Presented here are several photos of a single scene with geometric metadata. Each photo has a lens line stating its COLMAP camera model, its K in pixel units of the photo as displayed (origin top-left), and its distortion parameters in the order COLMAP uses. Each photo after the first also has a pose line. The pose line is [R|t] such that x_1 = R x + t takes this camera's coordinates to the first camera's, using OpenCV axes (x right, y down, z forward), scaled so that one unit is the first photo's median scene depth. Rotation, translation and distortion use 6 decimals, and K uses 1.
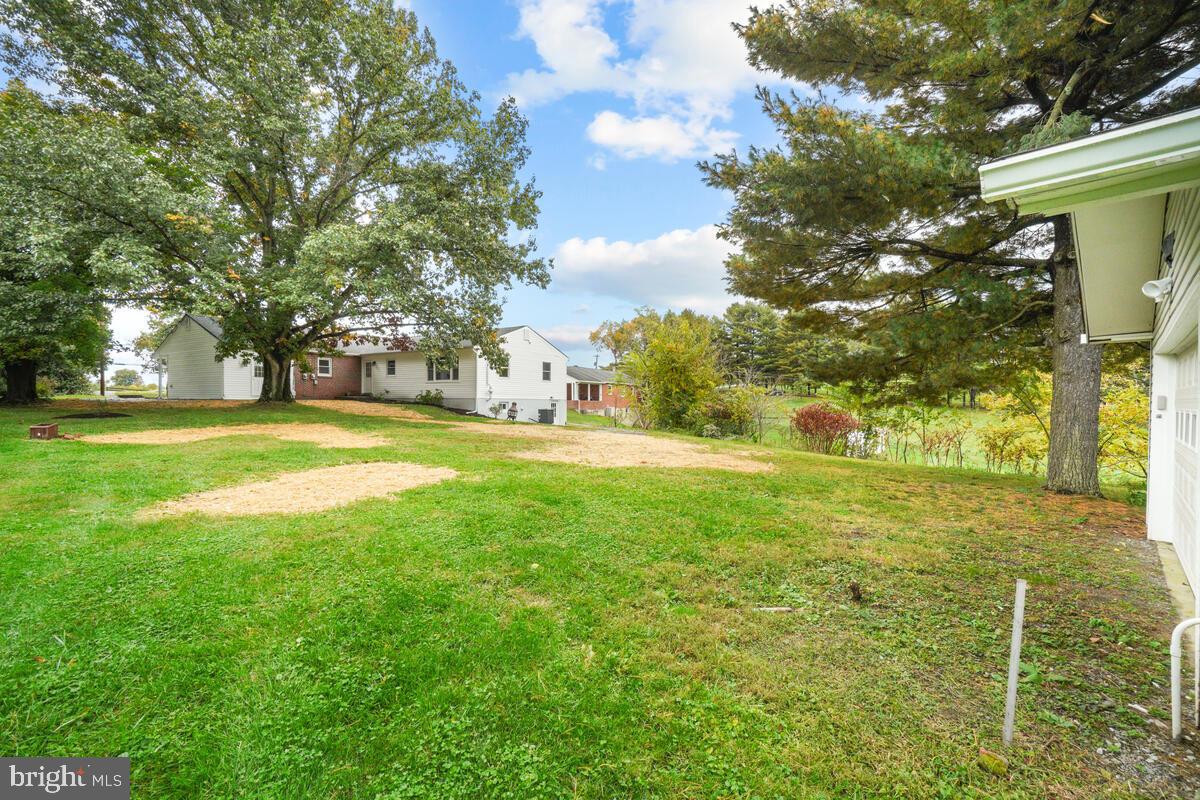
lens RADIAL K [[538.9, 0, 599.0], [0, 538.9, 403.0], [0, 0, 1]] dist [-0.021823, 0.002066]
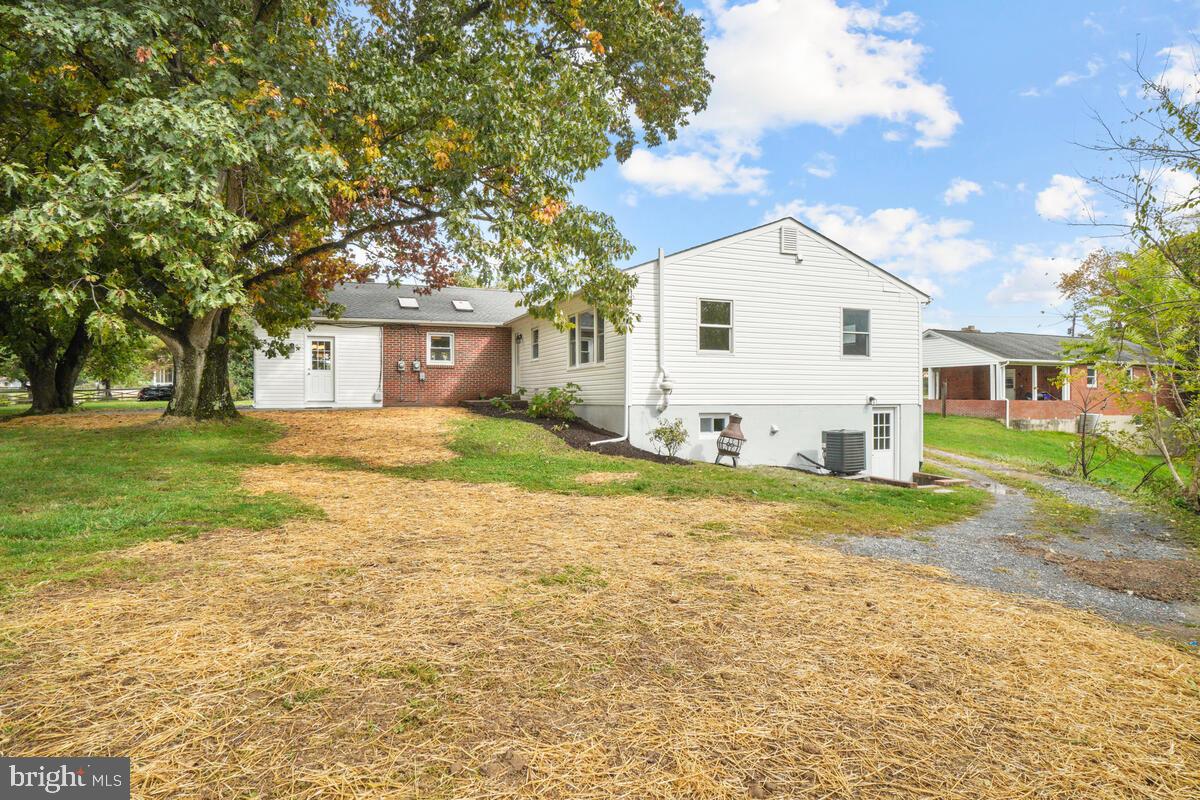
lens RADIAL K [[673.1, 0, 600.6], [0, 673.1, 396.5], [0, 0, 1]] dist [0.000816, 0.000464]
pose [[0.804752, -0.008327, -0.593553, 0.044071], [0.005709, 0.999964, -0.006289, -0.011009], [0.593584, 0.001673, 0.804771, 0.521528]]
